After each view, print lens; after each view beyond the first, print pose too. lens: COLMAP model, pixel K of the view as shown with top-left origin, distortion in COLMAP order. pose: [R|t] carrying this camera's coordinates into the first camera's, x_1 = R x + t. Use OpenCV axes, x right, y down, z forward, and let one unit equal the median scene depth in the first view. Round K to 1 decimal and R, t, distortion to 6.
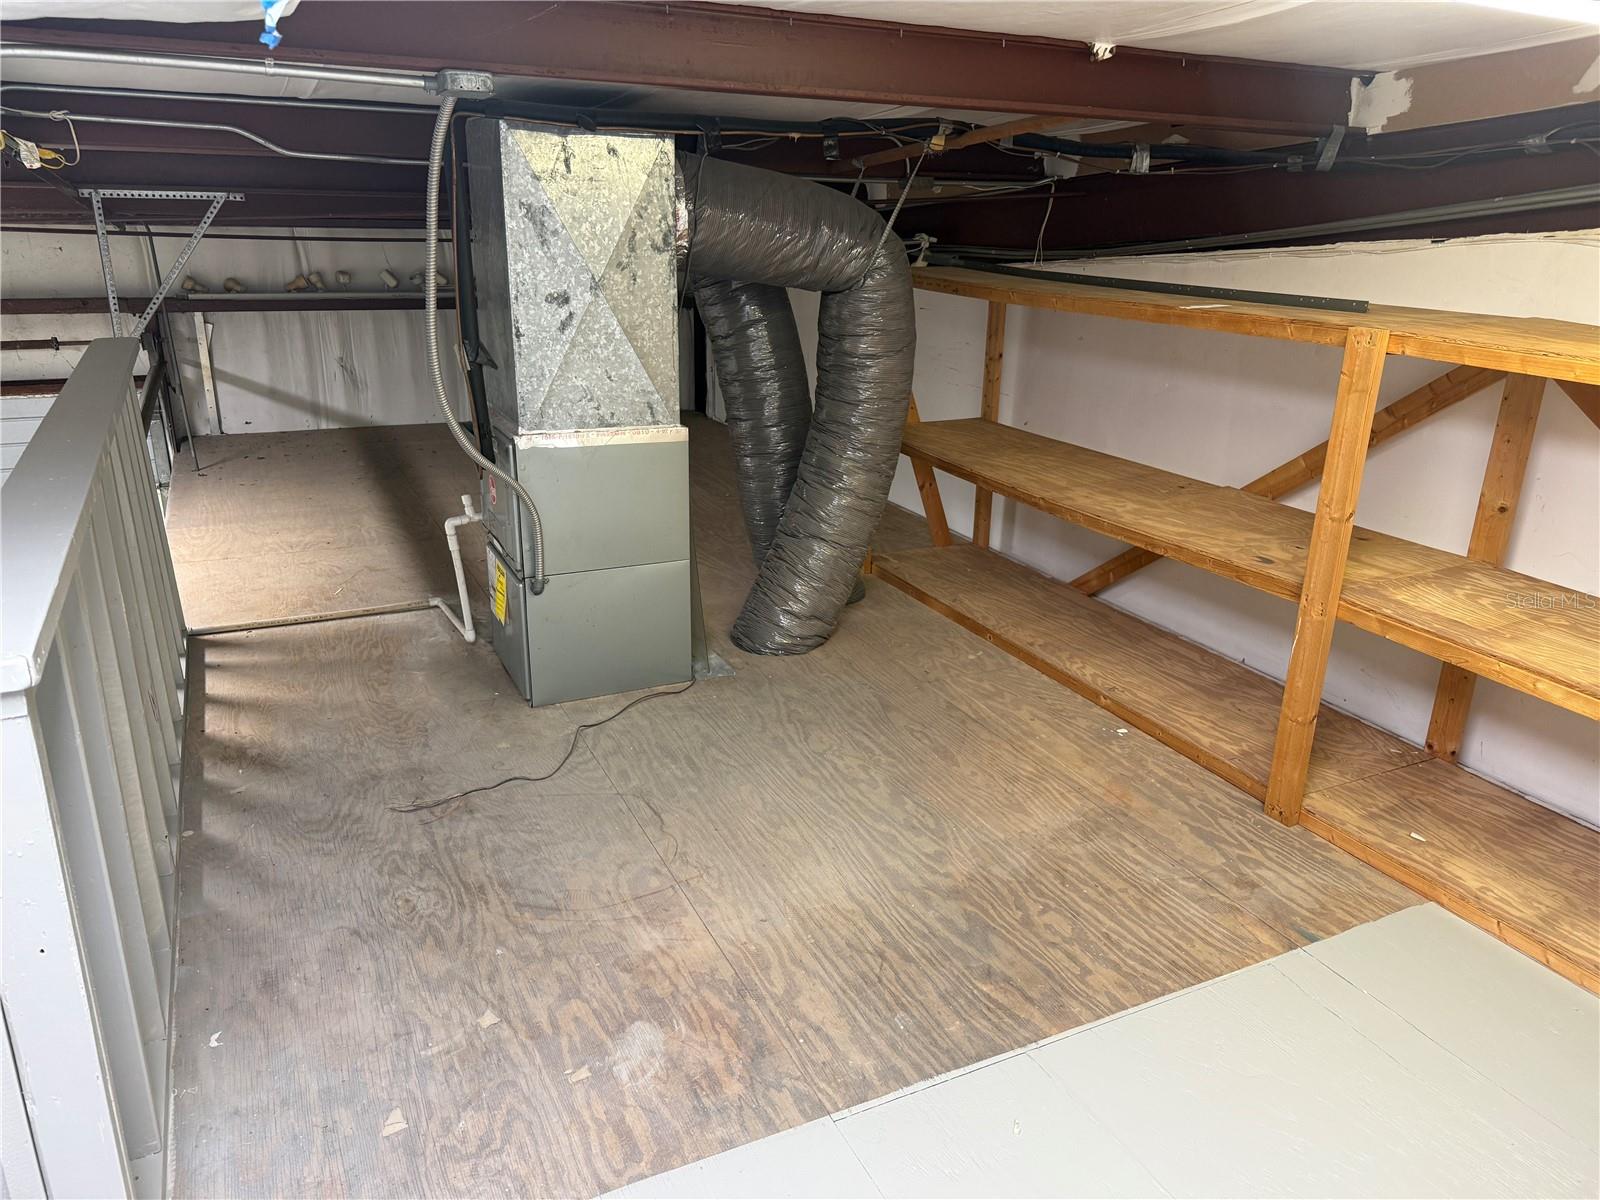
lens RADIAL K [[1125.5, 0, 803.6], [0, 1125.5, 600.3], [0, 0, 1]] dist [-0.005301, -0.002841]
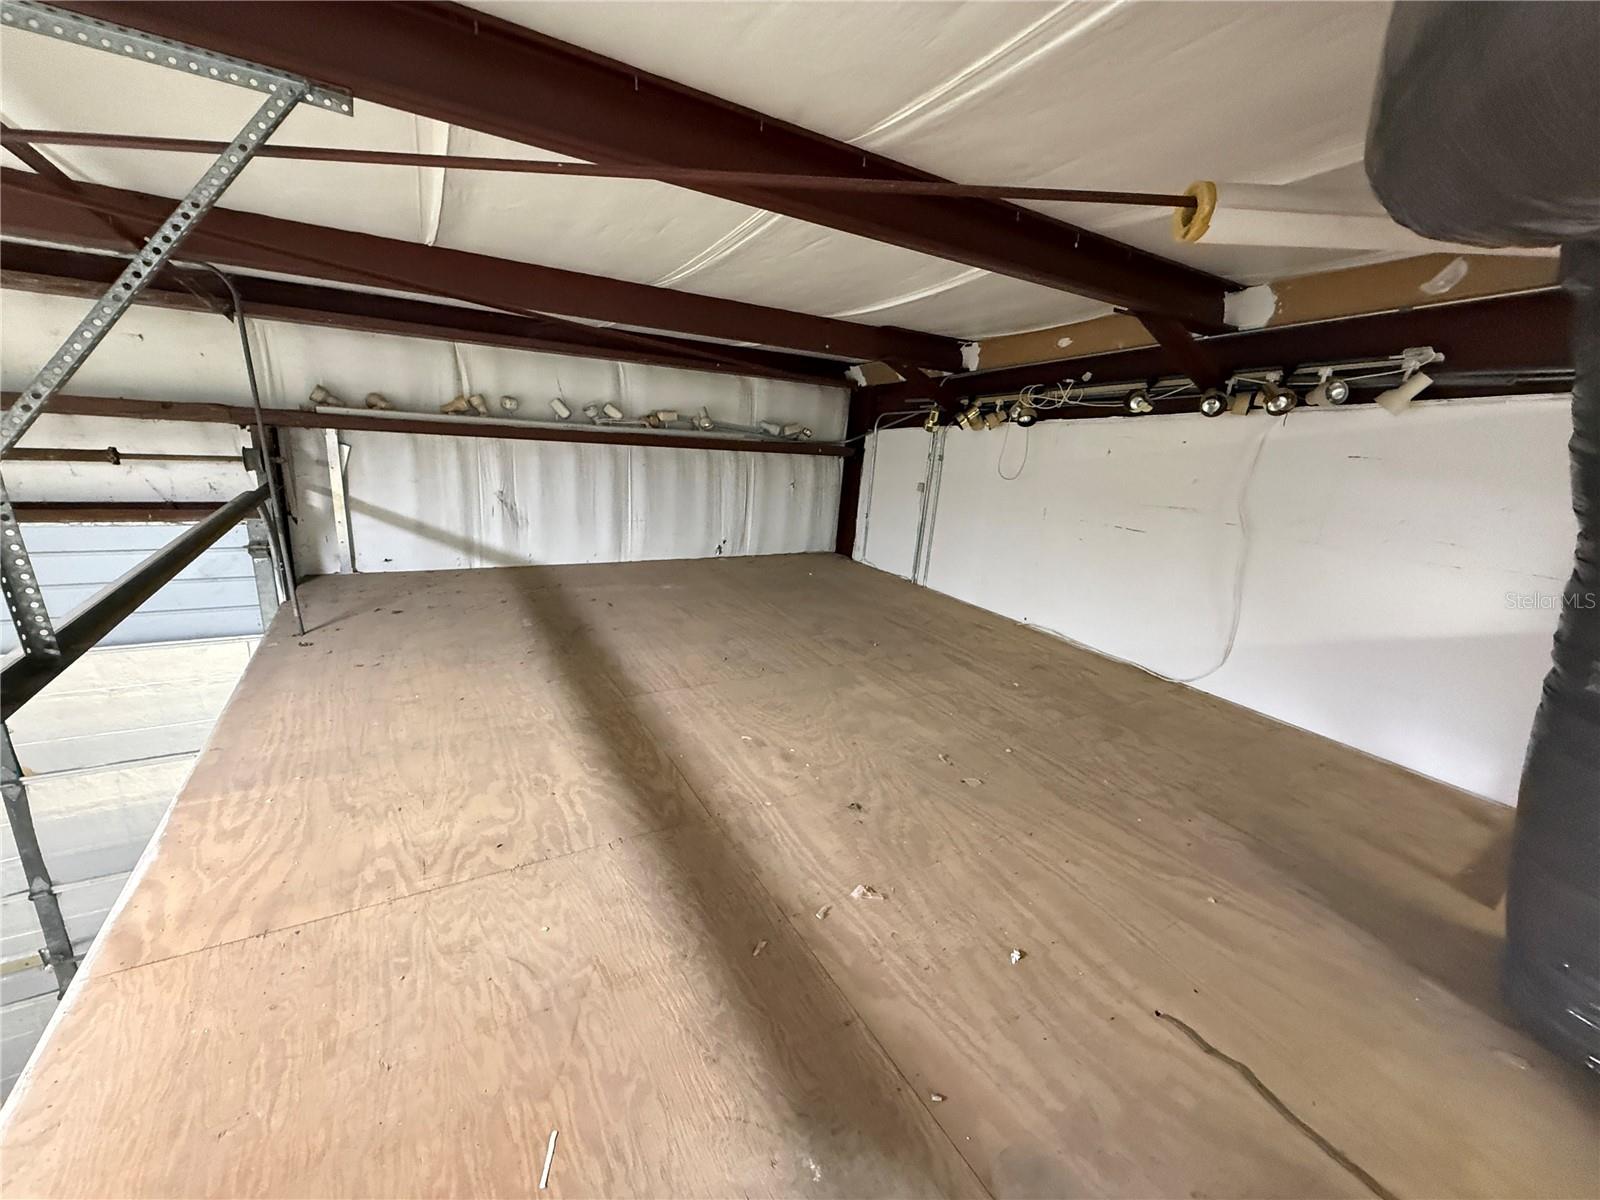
lens RADIAL K [[641.1, 0, 792.8], [0, 641.1, 597.2], [0, 0, 1]] dist [0.003178, -0.000067]
pose [[0.996434, 0.028784, 0.079320, -0.225246], [-0.023545, 0.997528, -0.066210, -0.106323], [-0.081030, 0.064106, 0.994648, 0.492471]]
